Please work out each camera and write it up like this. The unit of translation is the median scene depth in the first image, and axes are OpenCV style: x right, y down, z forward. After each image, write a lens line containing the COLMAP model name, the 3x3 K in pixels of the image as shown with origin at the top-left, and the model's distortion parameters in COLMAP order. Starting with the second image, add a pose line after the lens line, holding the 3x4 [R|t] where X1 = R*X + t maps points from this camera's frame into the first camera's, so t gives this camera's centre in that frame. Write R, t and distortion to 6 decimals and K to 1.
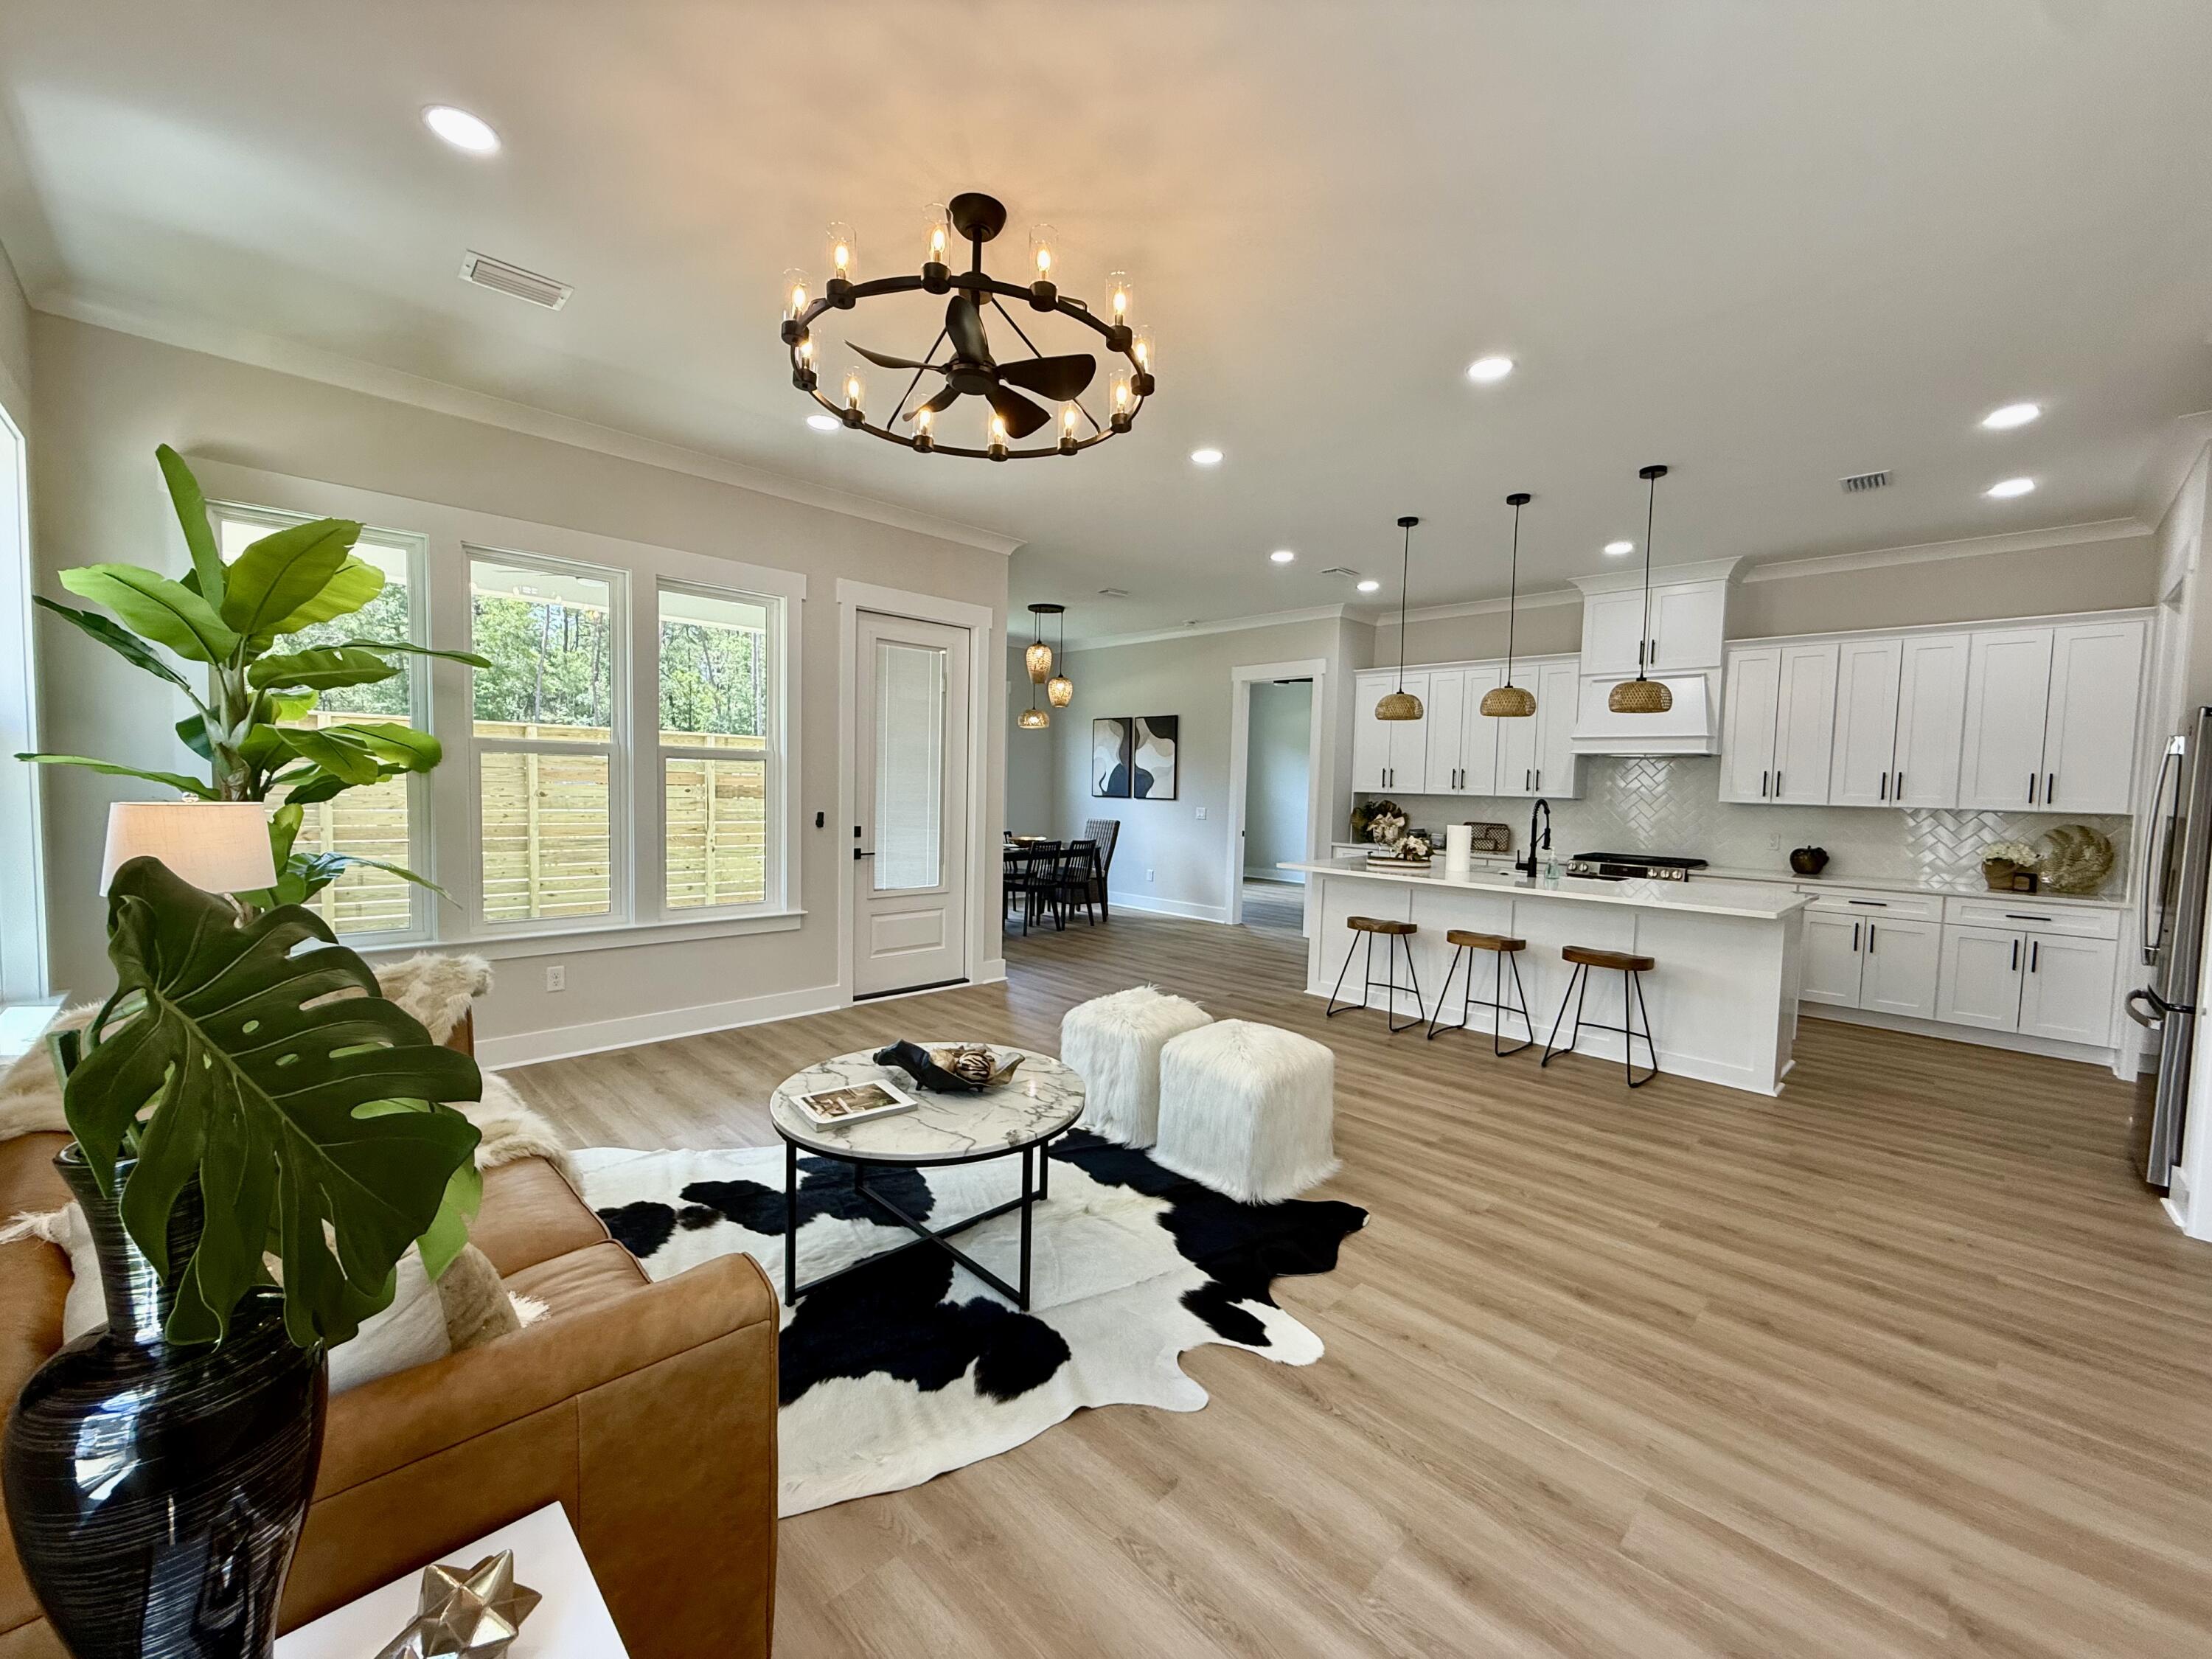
lens RADIAL K [[879.7, 0, 1099.8], [0, 879.7, 830.3], [0, 0, 1]] dist [-0.003256, 0.000959]
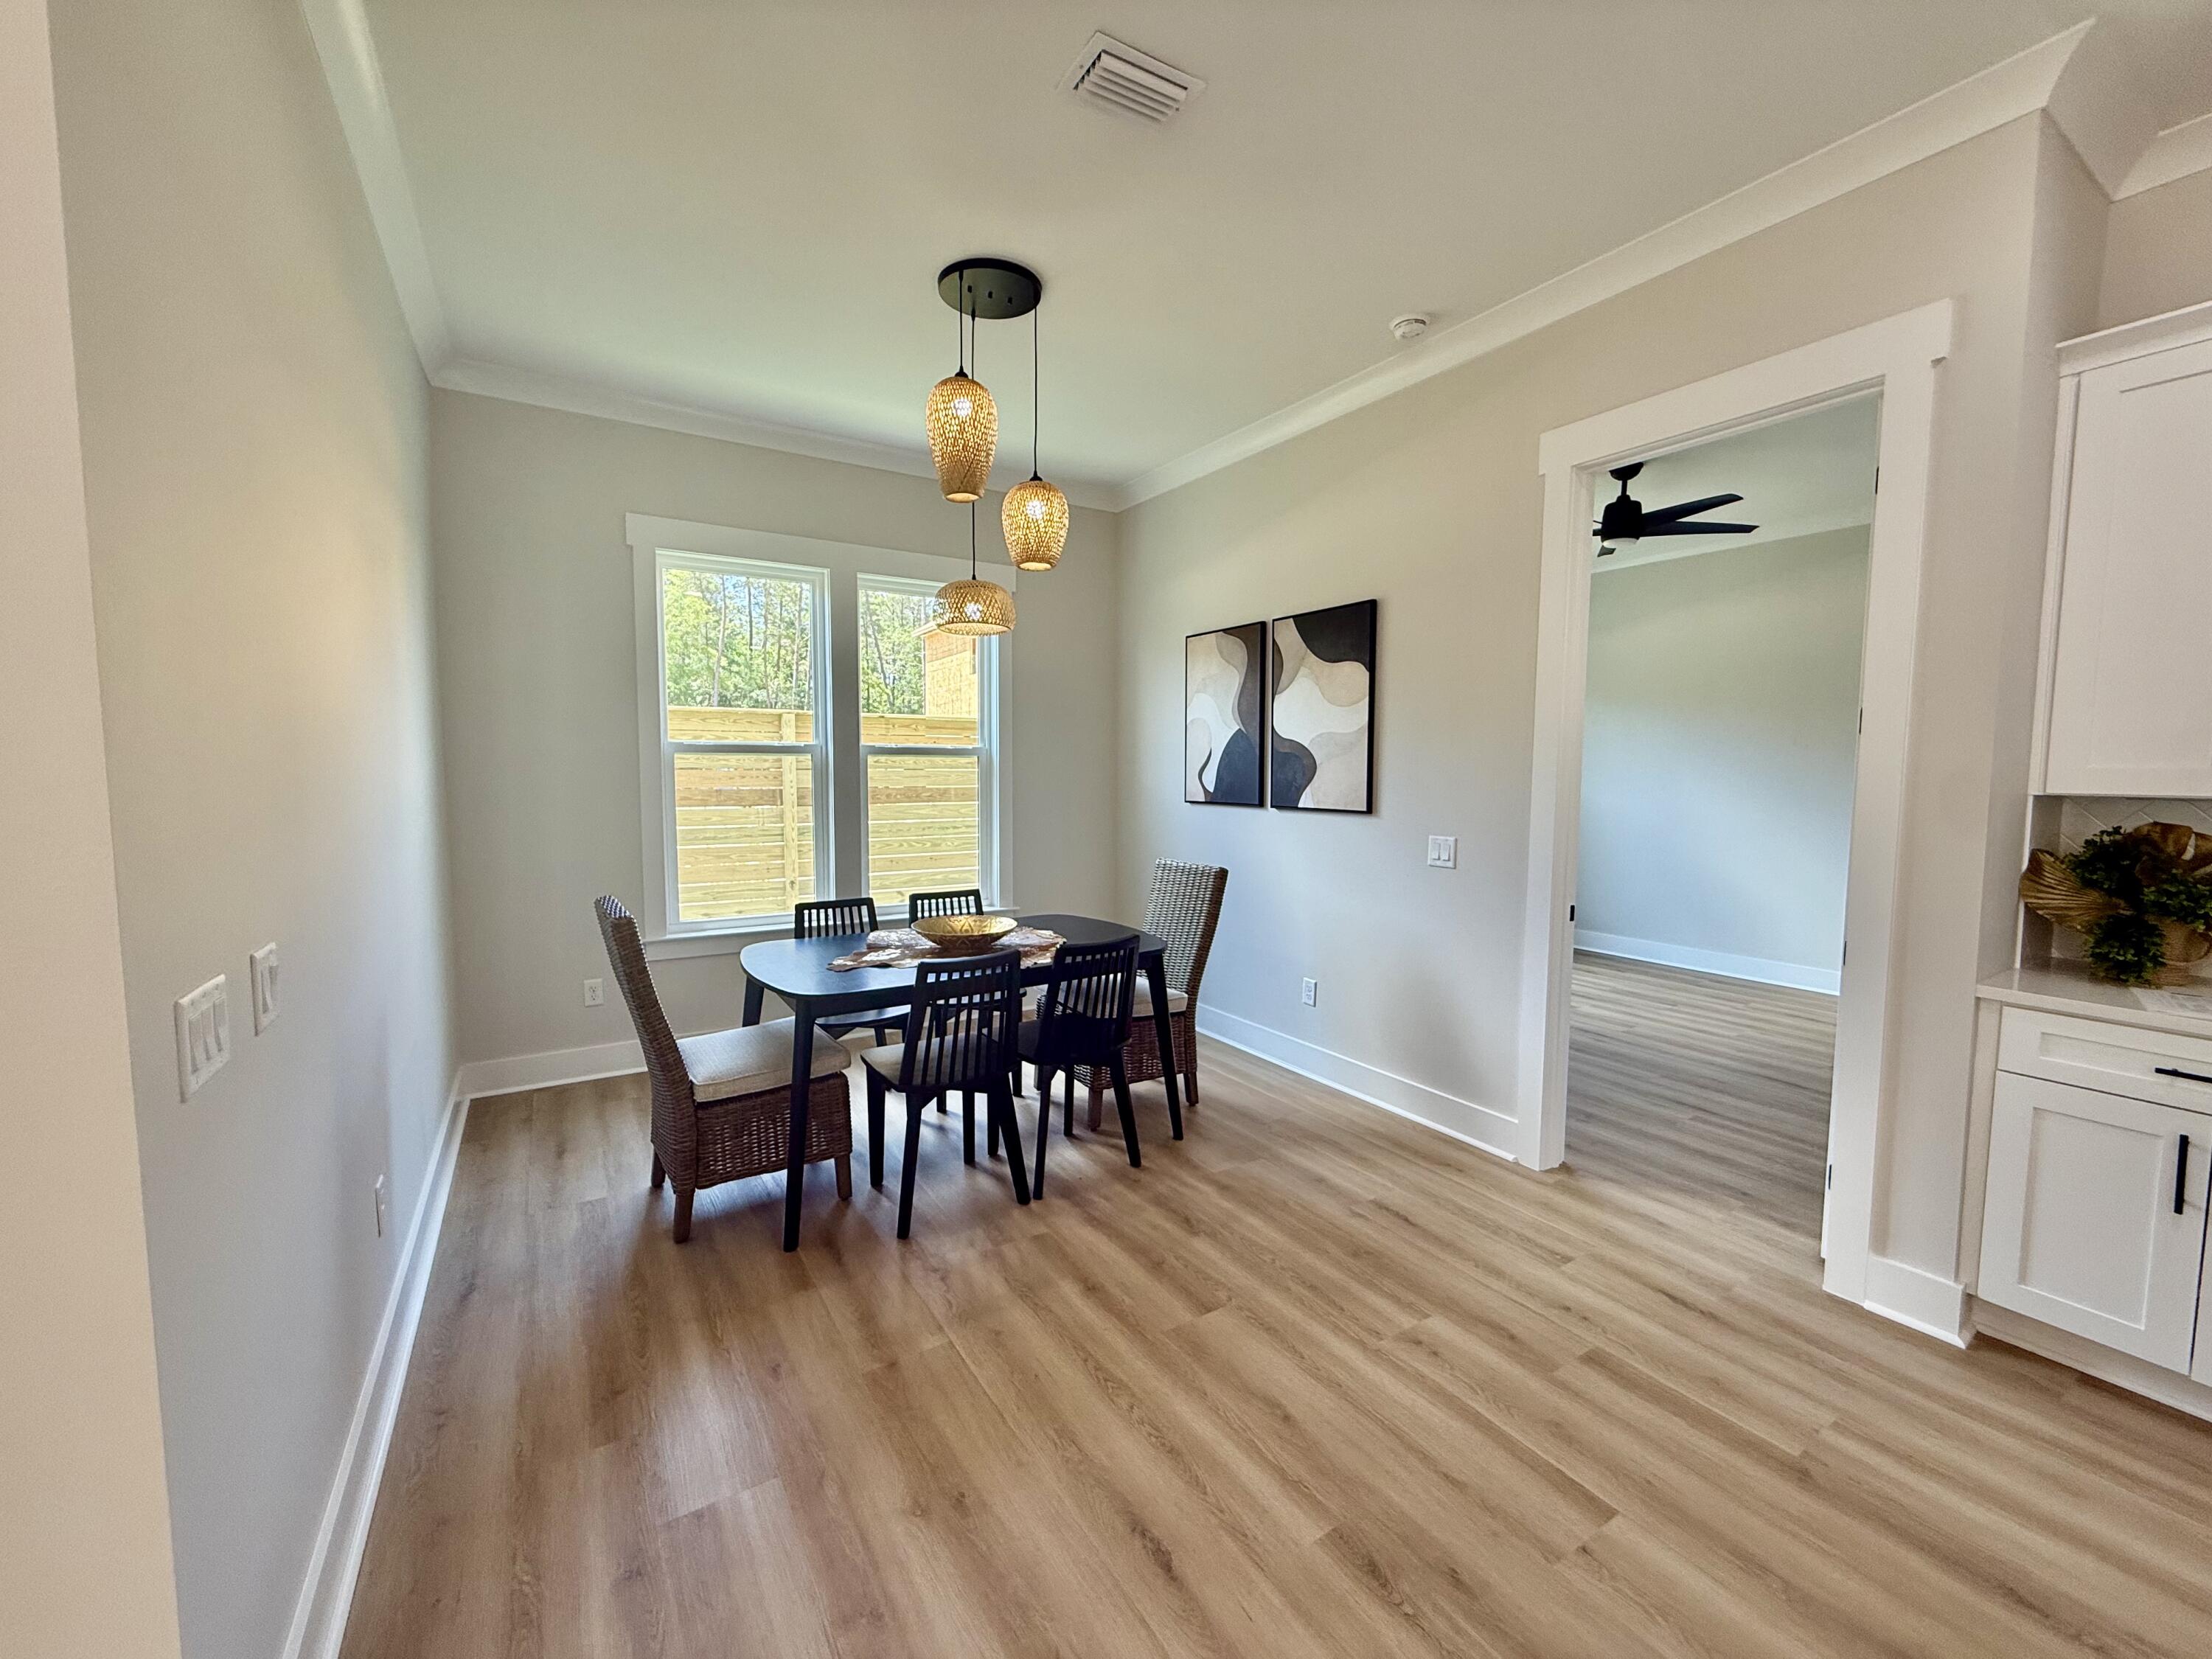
lens RADIAL K [[879.7, 0, 1099.7], [0, 879.7, 835.0], [0, 0, 1]] dist [-0.003256, 0.000959]
pose [[0.976601, -0.001998, -0.215051, 0.093359], [0.005912, 0.999828, 0.017556, -0.059303], [0.214979, -0.018417, 0.976445, 1.055316]]
